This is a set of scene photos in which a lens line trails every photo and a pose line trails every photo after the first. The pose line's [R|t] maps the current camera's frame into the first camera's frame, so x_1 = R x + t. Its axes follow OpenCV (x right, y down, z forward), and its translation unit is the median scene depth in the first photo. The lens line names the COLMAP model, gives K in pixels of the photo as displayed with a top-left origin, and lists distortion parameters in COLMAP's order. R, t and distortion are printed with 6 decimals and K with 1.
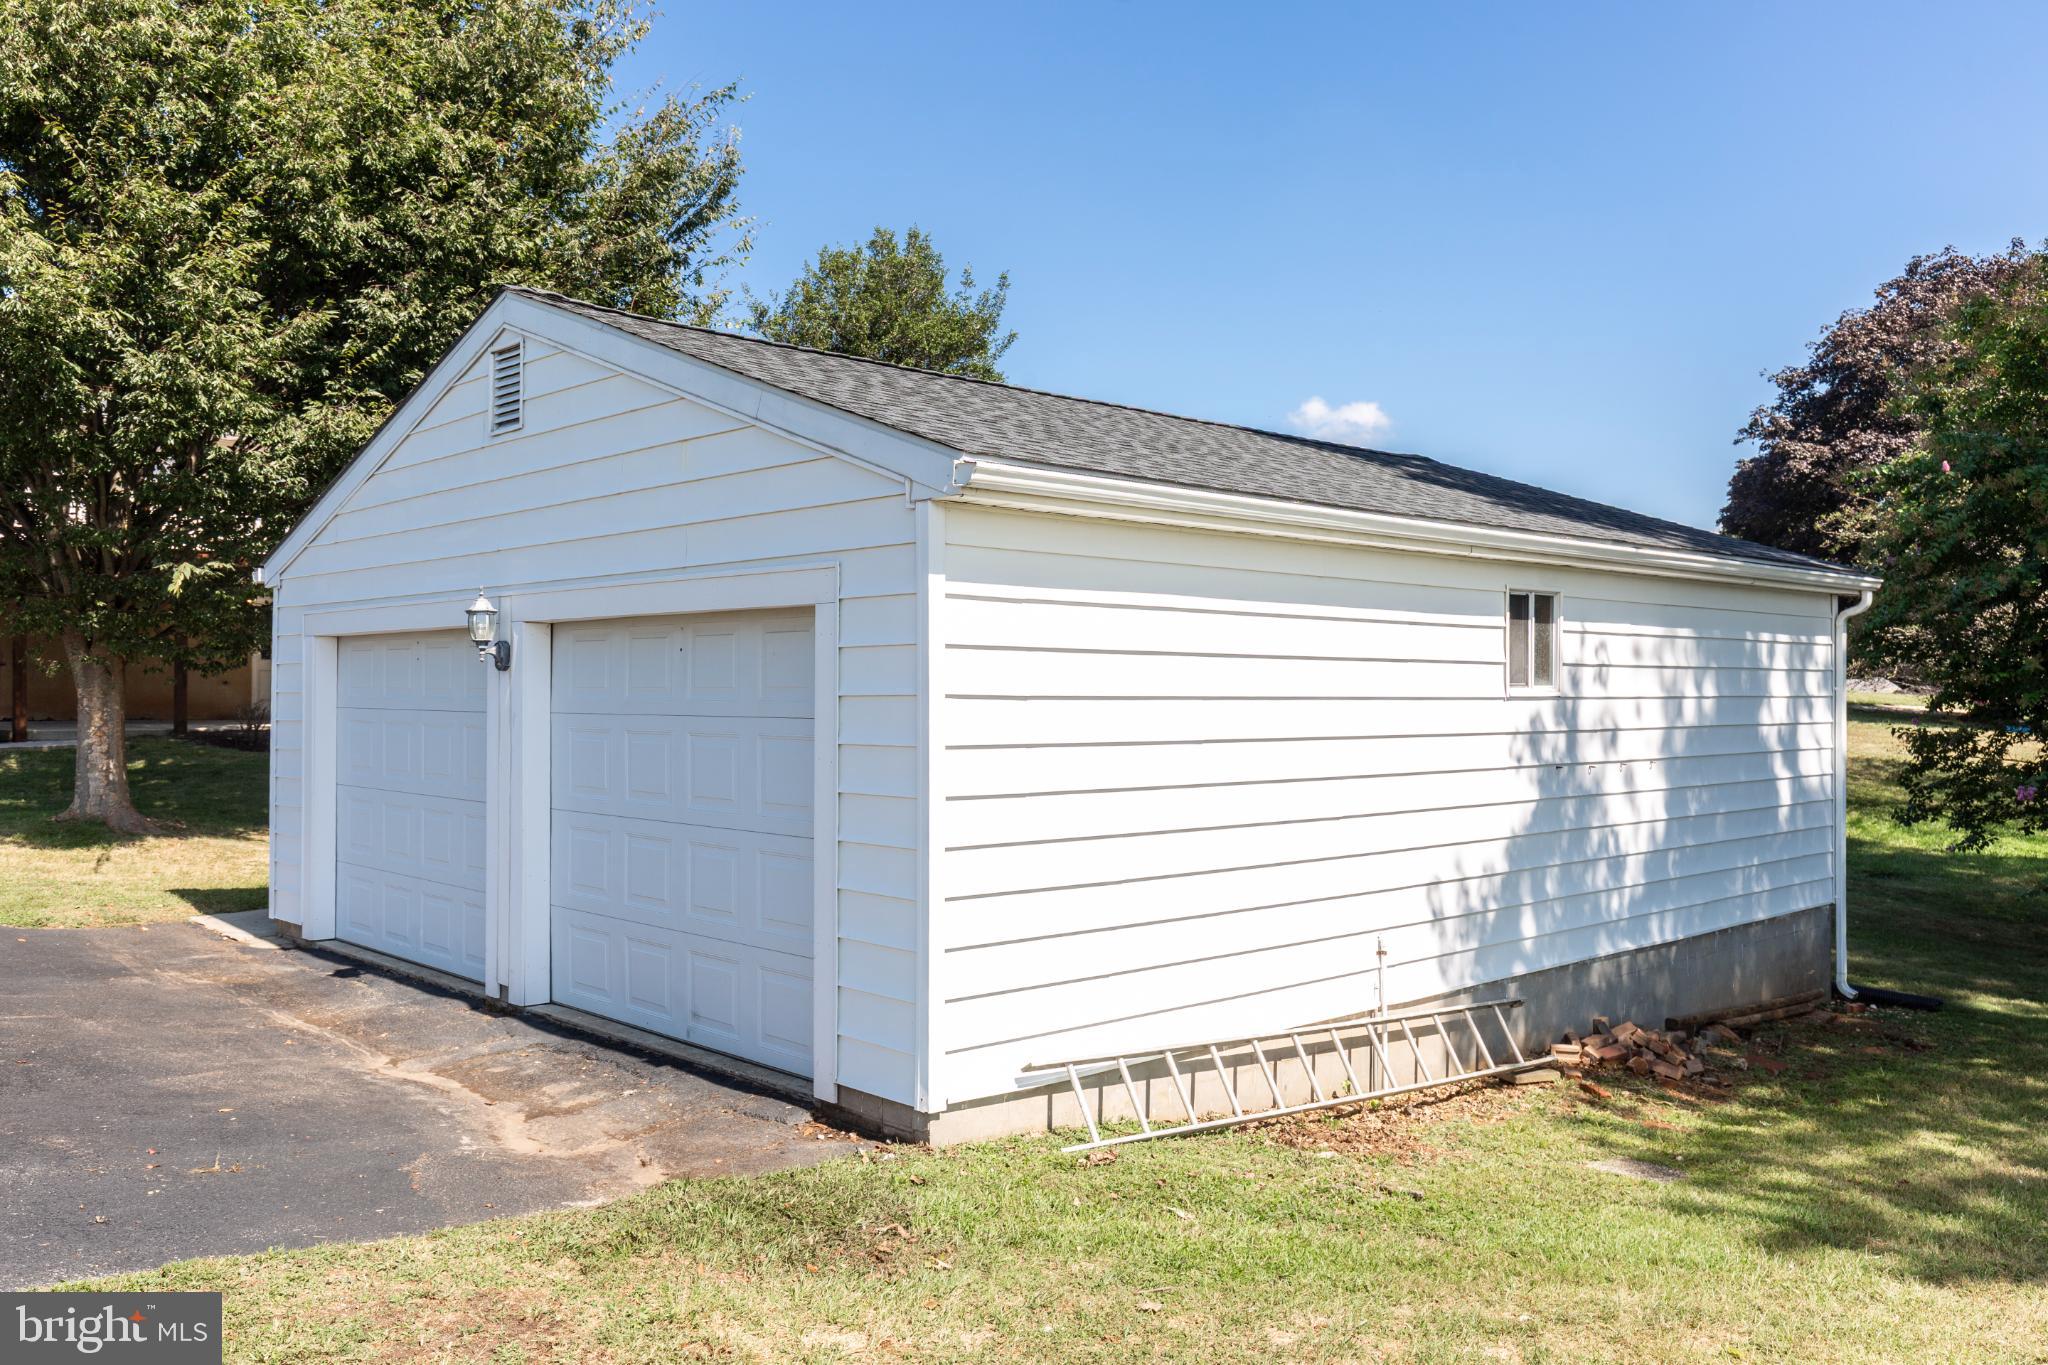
lens RADIAL K [[1608.6, 0, 1024.2], [0, 1608.6, 685.0], [0, 0, 1]] dist [-0.004523, -0.000402]
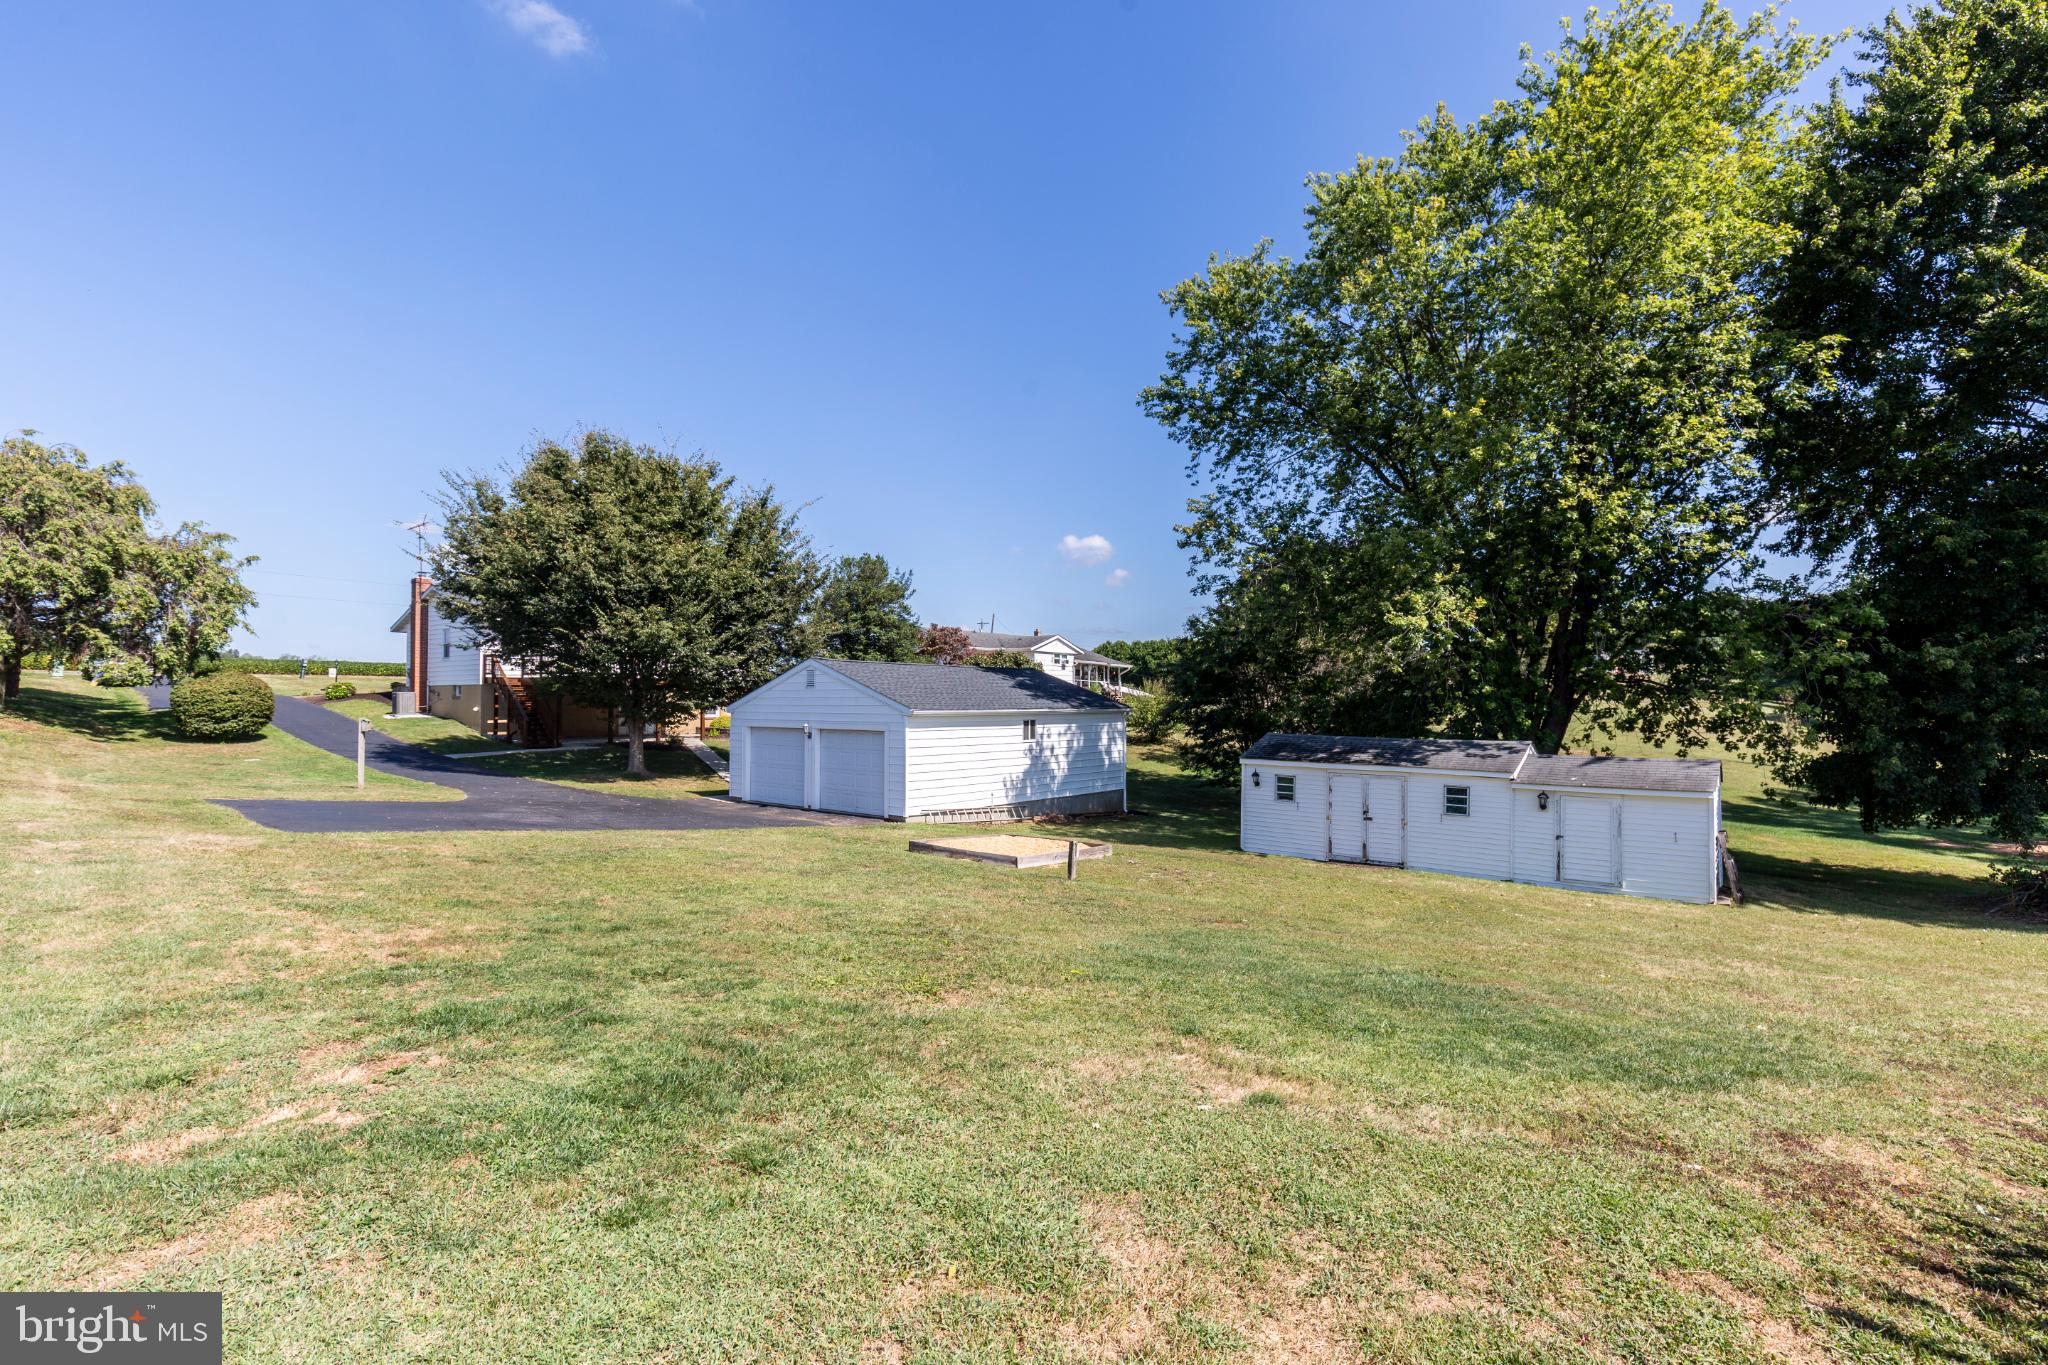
lens RADIAL K [[954.2, 0, 1020.5], [0, 954.2, 692.4], [0, 0, 1]] dist [0.000608, 0.000078]
pose [[0.994101, 0.000799, 0.108455, -0.012667], [-0.000068, 0.999977, -0.006750, -0.112552], [-0.108458, 0.006703, 0.994078, -1.676998]]
